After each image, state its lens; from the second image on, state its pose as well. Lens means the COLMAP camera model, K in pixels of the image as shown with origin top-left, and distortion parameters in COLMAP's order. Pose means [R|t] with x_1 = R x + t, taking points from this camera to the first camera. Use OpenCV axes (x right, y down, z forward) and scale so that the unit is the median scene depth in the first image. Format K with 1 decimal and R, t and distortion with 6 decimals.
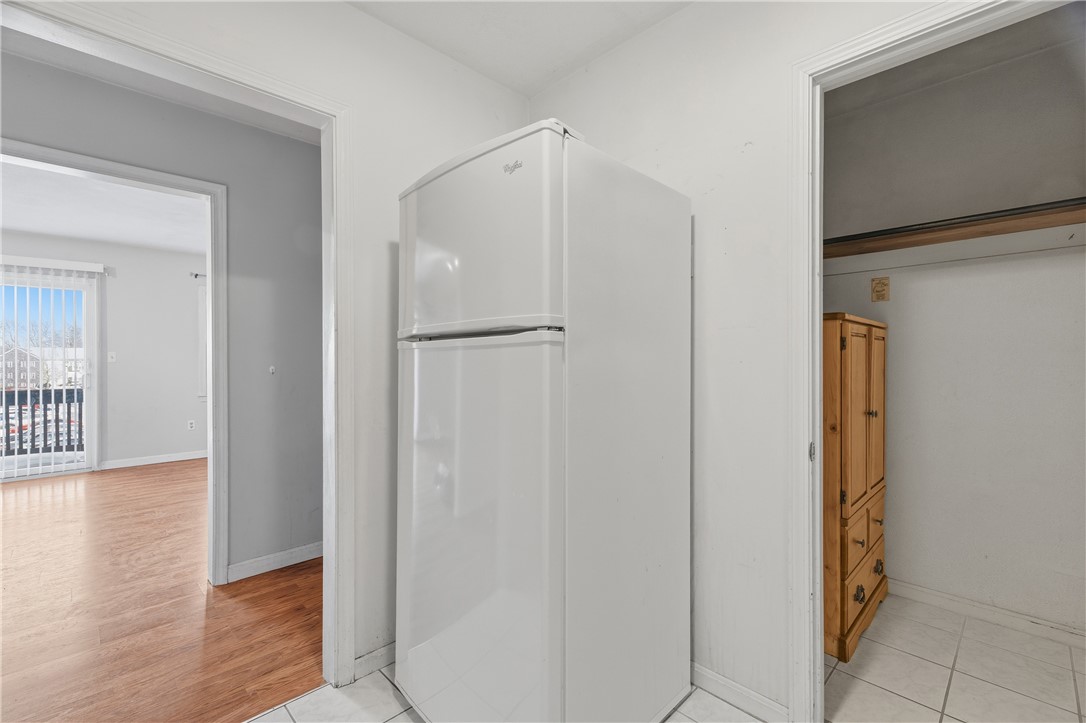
lens RADIAL K [[470.0, 0, 543.0], [0, 470.0, 361.5], [0, 0, 1]] dist [0.004117, 0.000523]
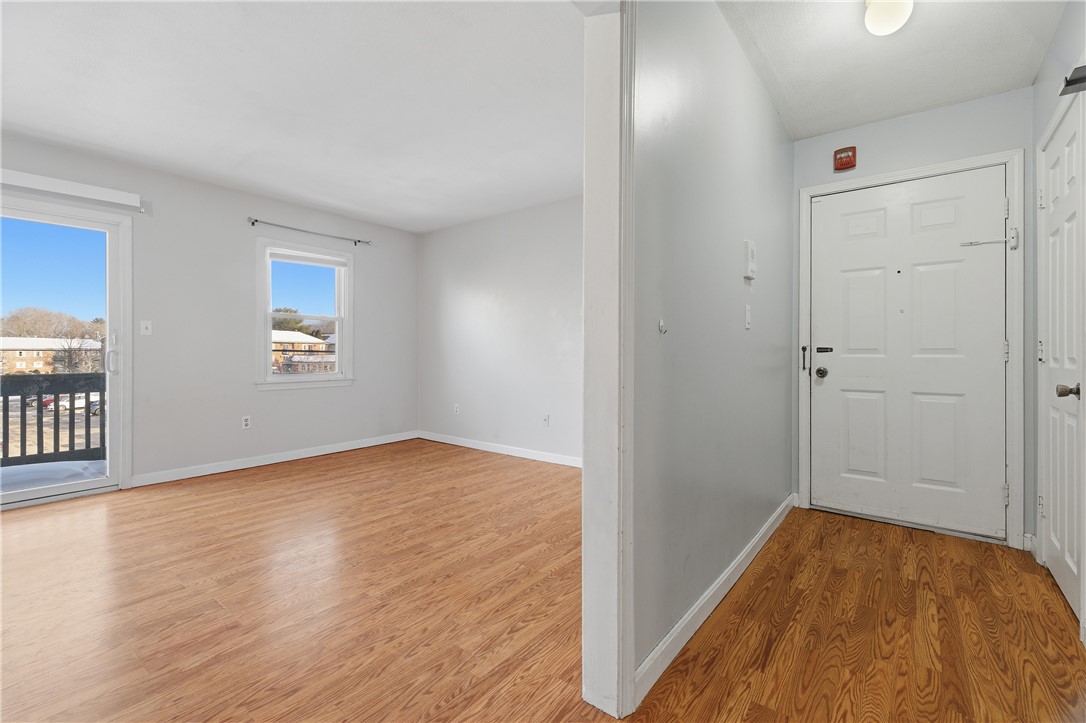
lens RADIAL K [[474.4, 0, 541.2], [0, 474.4, 352.3], [0, 0, 1]] dist [0.002324, 0.000031]
pose [[0.993573, 0.006362, 0.113016, -0.410692], [-0.005822, 0.999970, -0.005112, 0.028494], [-0.113045, 0.004422, 0.993580, 0.224993]]
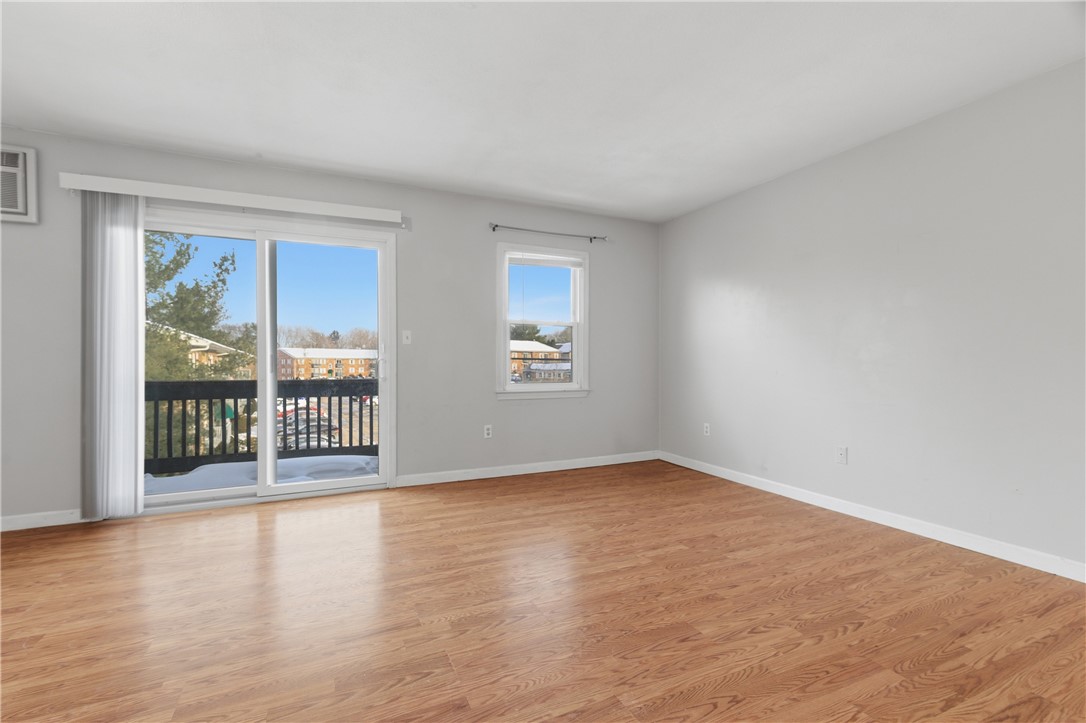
lens RADIAL K [[491.9, 0, 538.6], [0, 491.9, 361.8], [0, 0, 1]] dist [0.011622, 0.000105]
pose [[0.937744, 0.006602, -0.347266, -0.453193], [-0.006773, 0.999977, 0.000721, 0.028466], [0.347262, 0.001676, 0.937767, 0.343736]]
